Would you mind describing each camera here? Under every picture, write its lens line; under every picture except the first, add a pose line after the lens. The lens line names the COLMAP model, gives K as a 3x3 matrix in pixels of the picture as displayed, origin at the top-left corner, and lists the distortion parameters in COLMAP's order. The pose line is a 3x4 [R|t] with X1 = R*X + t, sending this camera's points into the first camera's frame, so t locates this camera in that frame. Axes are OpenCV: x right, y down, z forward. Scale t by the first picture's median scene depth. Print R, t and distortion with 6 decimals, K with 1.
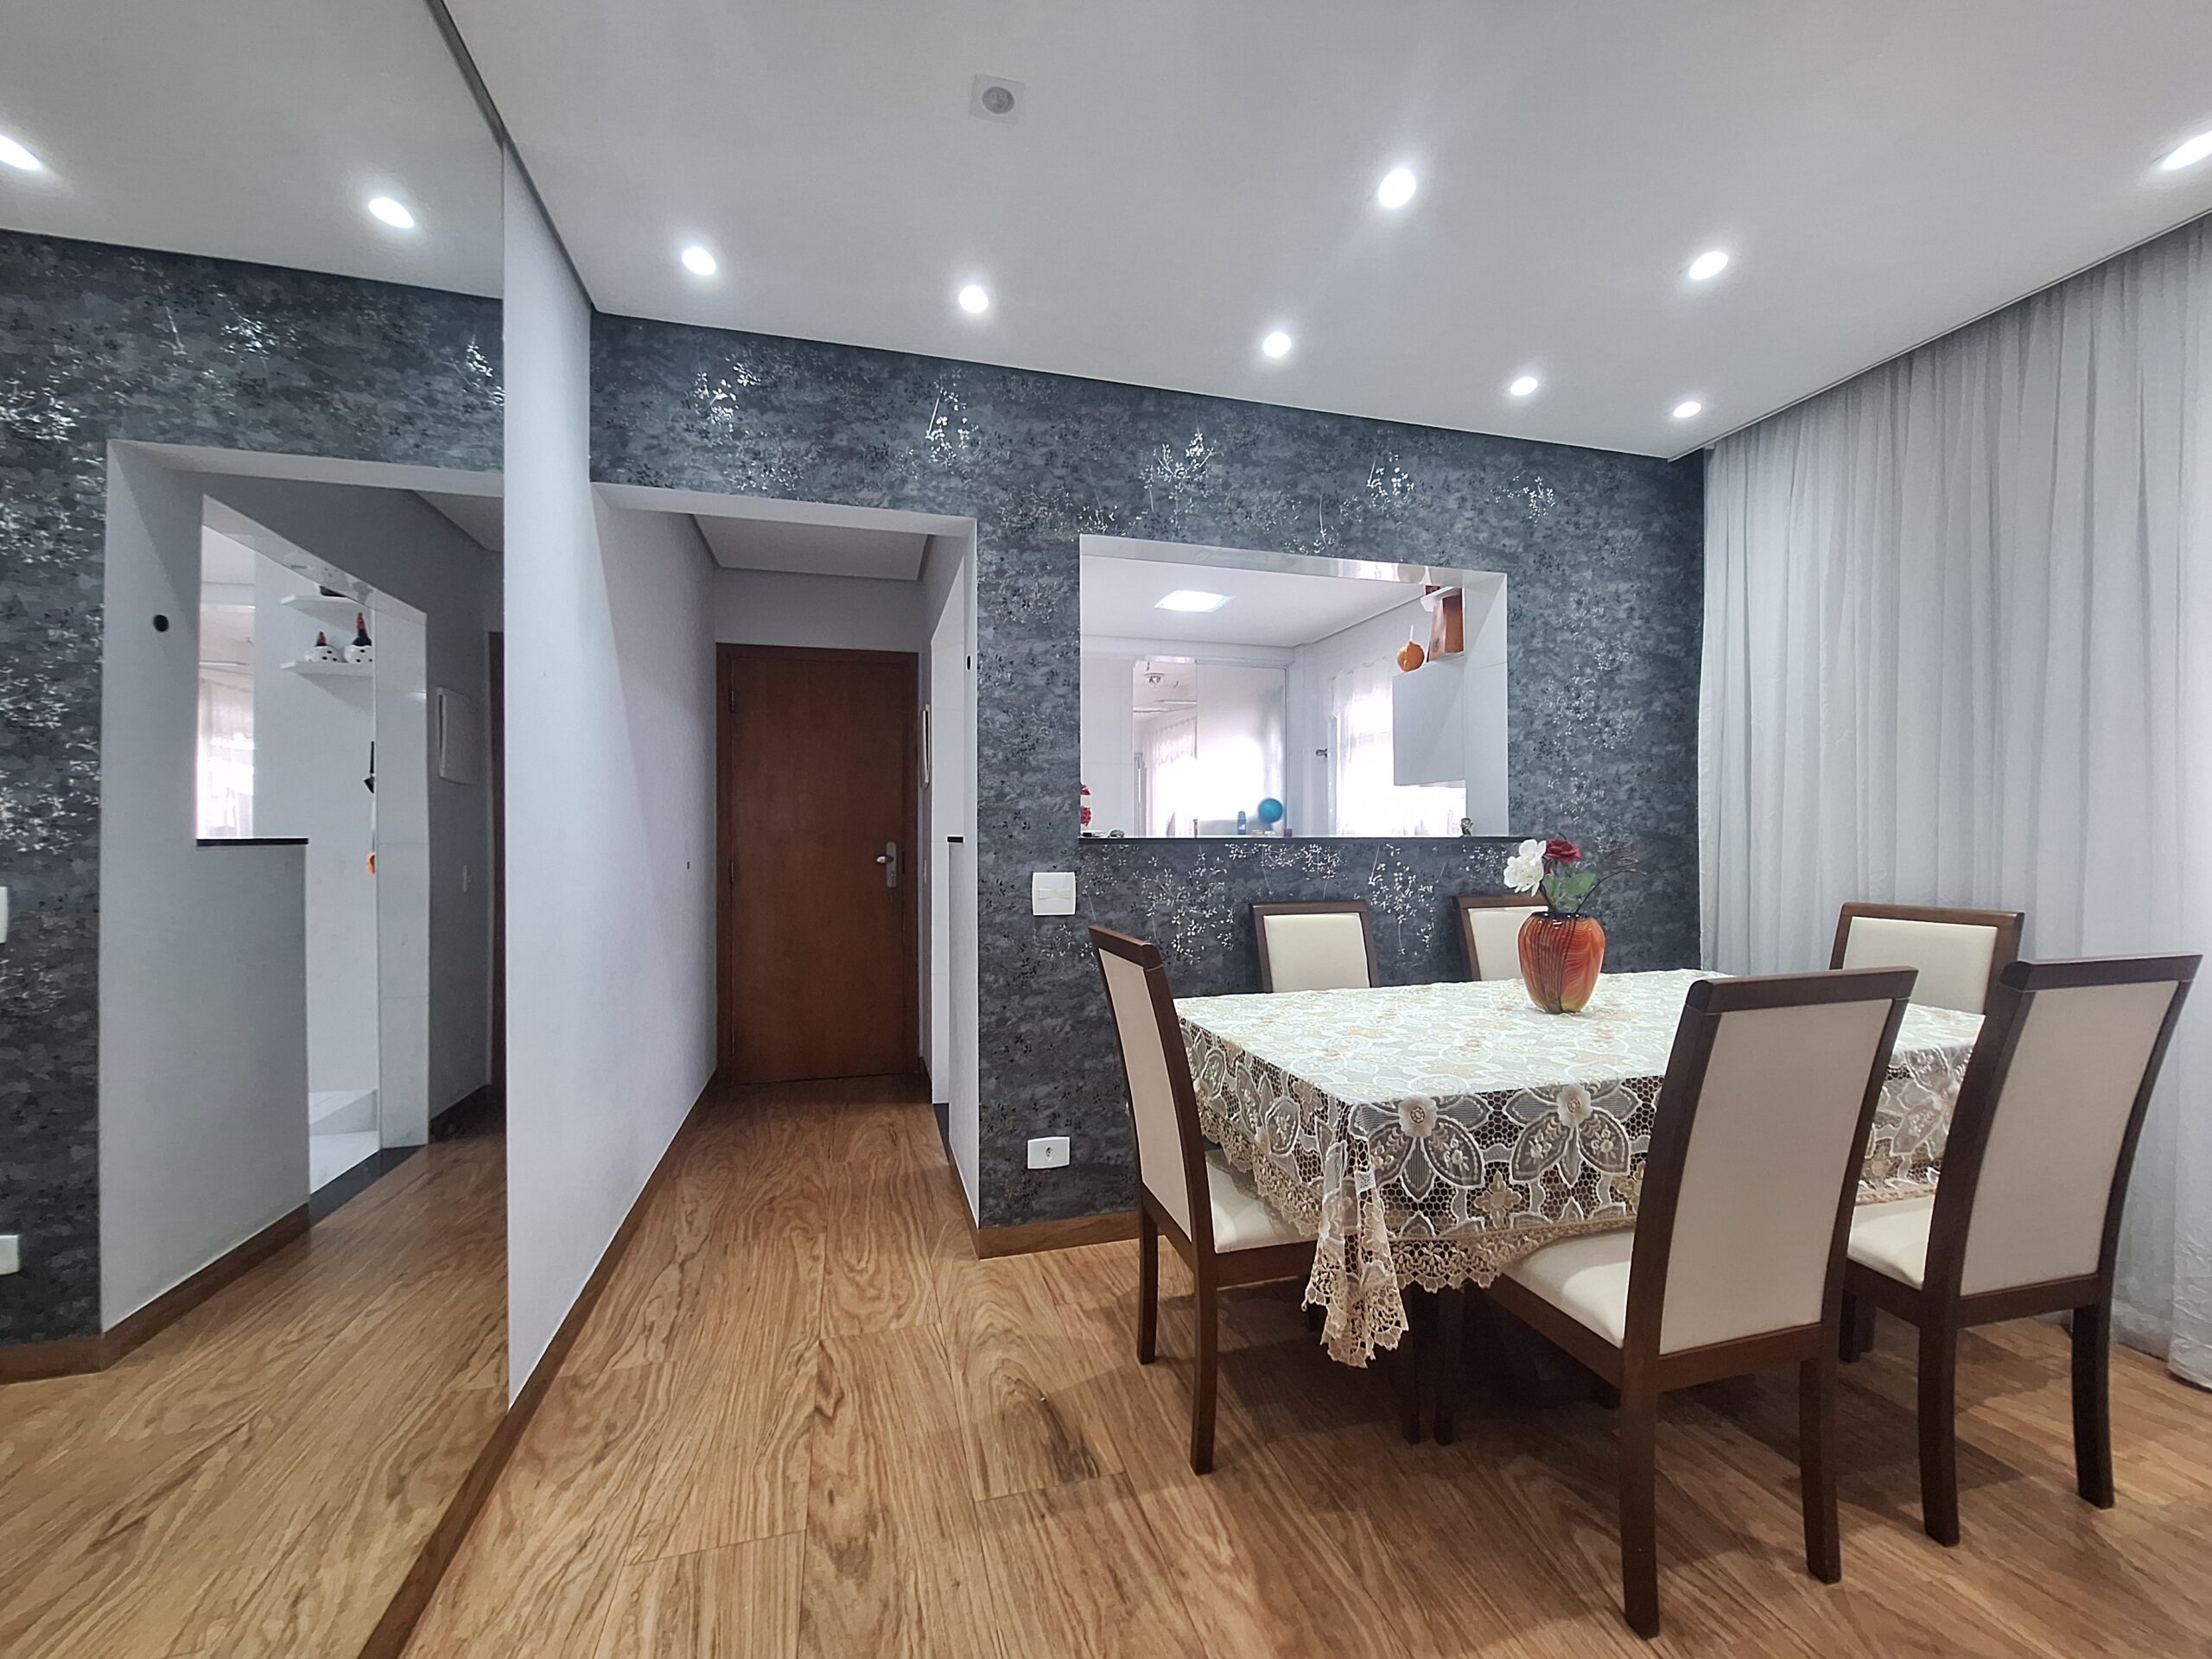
lens RADIAL K [[883.2, 0, 1091.2], [0, 883.2, 847.1], [0, 0, 1]] dist [-0.008284, 0.003746]
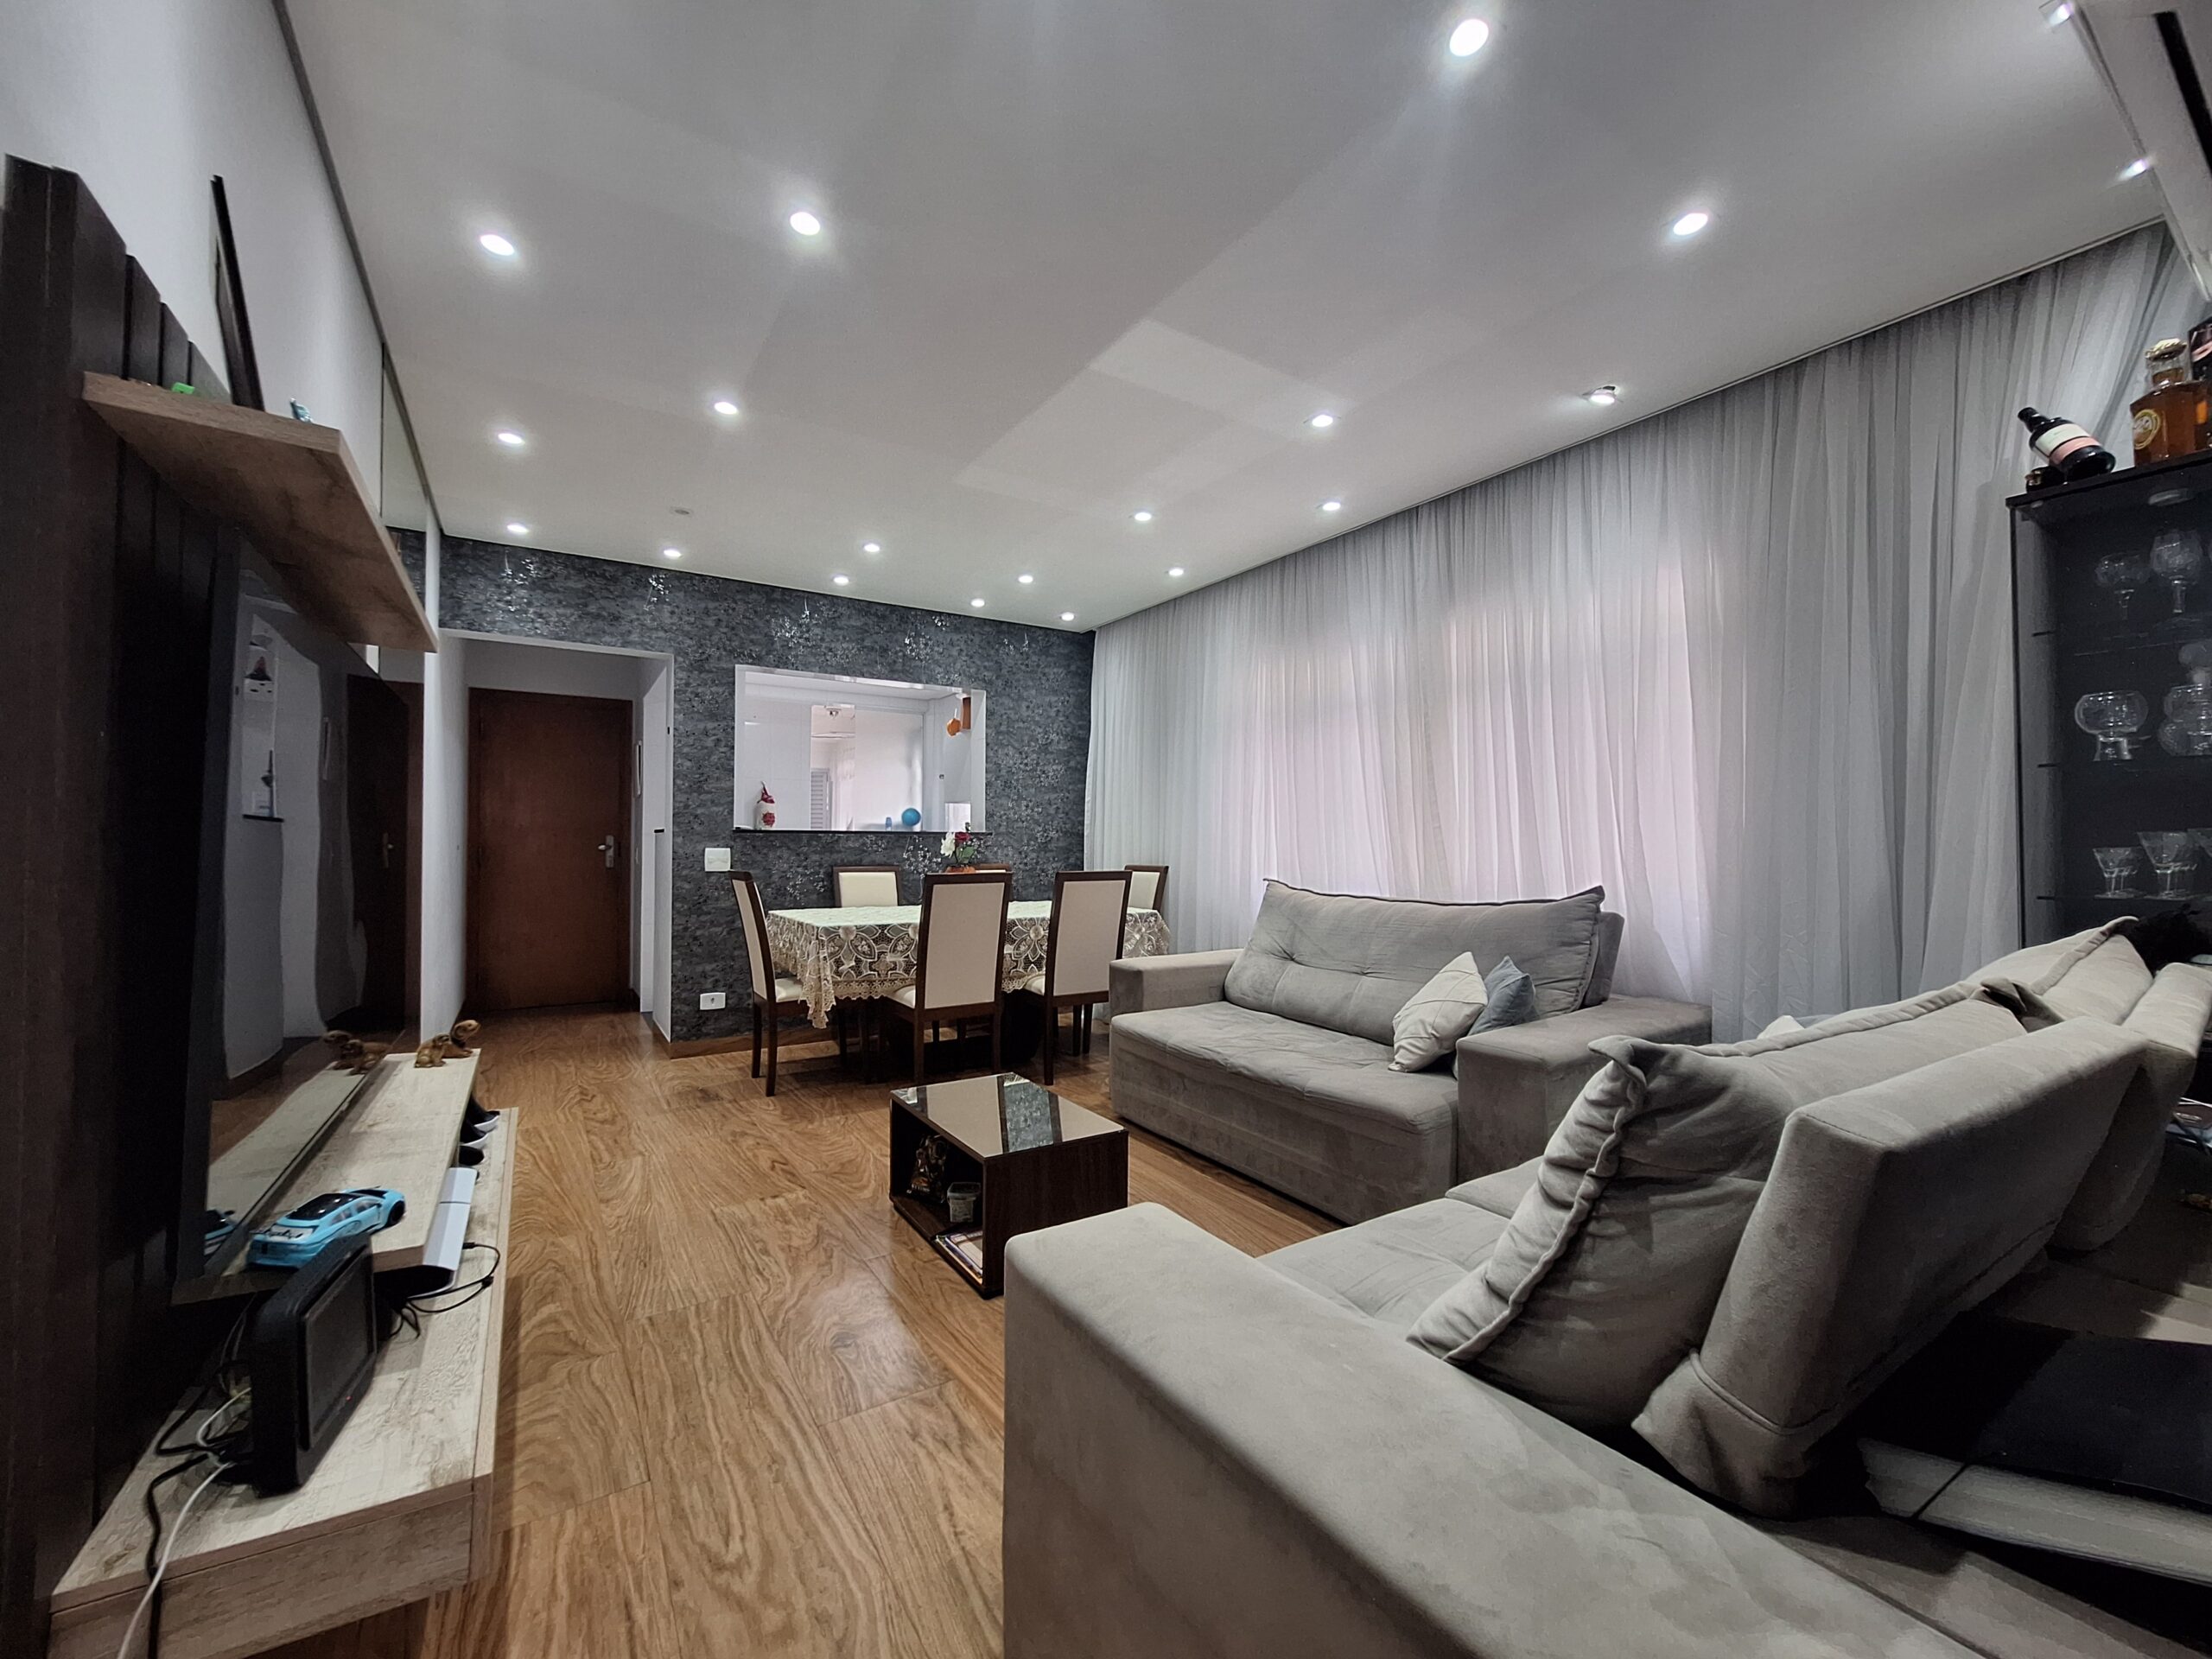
lens RADIAL K [[883.2, 0, 1088.8], [0, 883.2, 835.9], [0, 0, 1]] dist [-0.008284, 0.003746]
pose [[0.955986, 0.008198, 0.293296, 0.157394], [-0.002801, 0.999819, -0.018817, 0.035256], [-0.293397, 0.017168, 0.955836, -0.977892]]
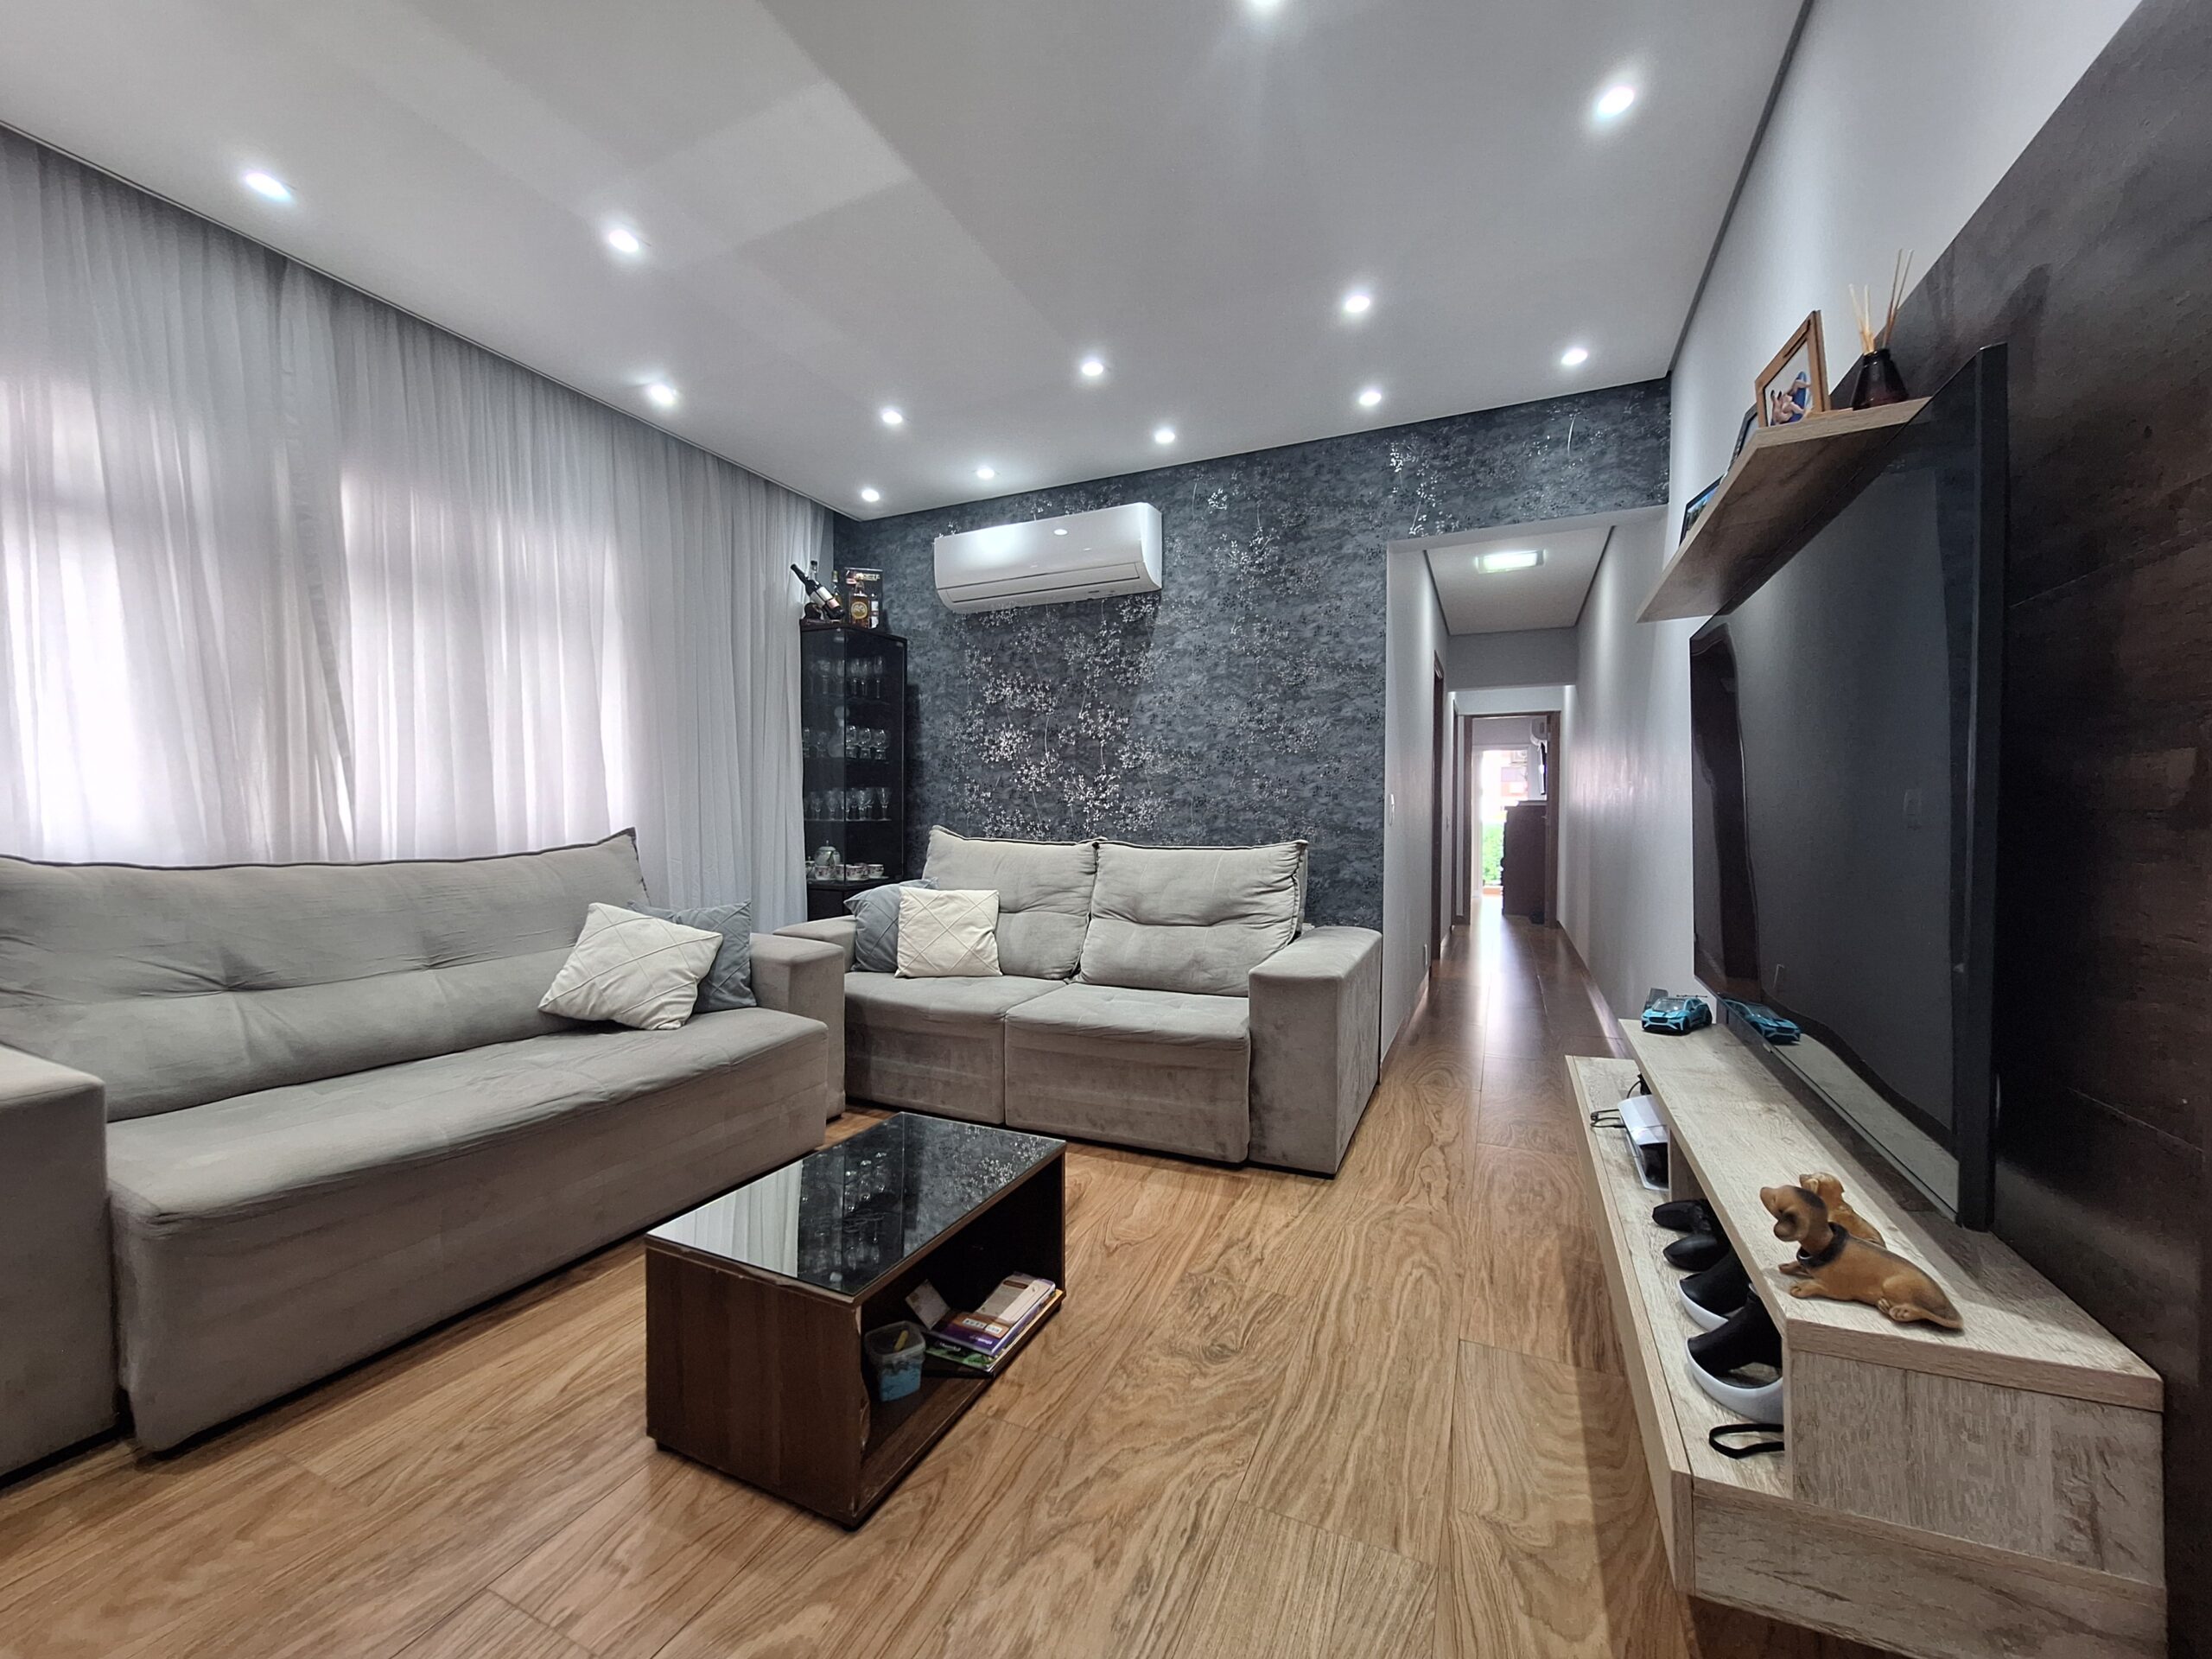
lens RADIAL K [[883.2, 0, 1100.2], [0, 883.2, 832.6], [0, 0, 1]] dist [-0.008284, 0.003746]
pose [[-0.769806, -0.008178, 0.638225, -0.168772], [0.005811, 0.999787, 0.019820, 0.061498], [-0.638251, 0.018966, -0.769594, 0.394792]]
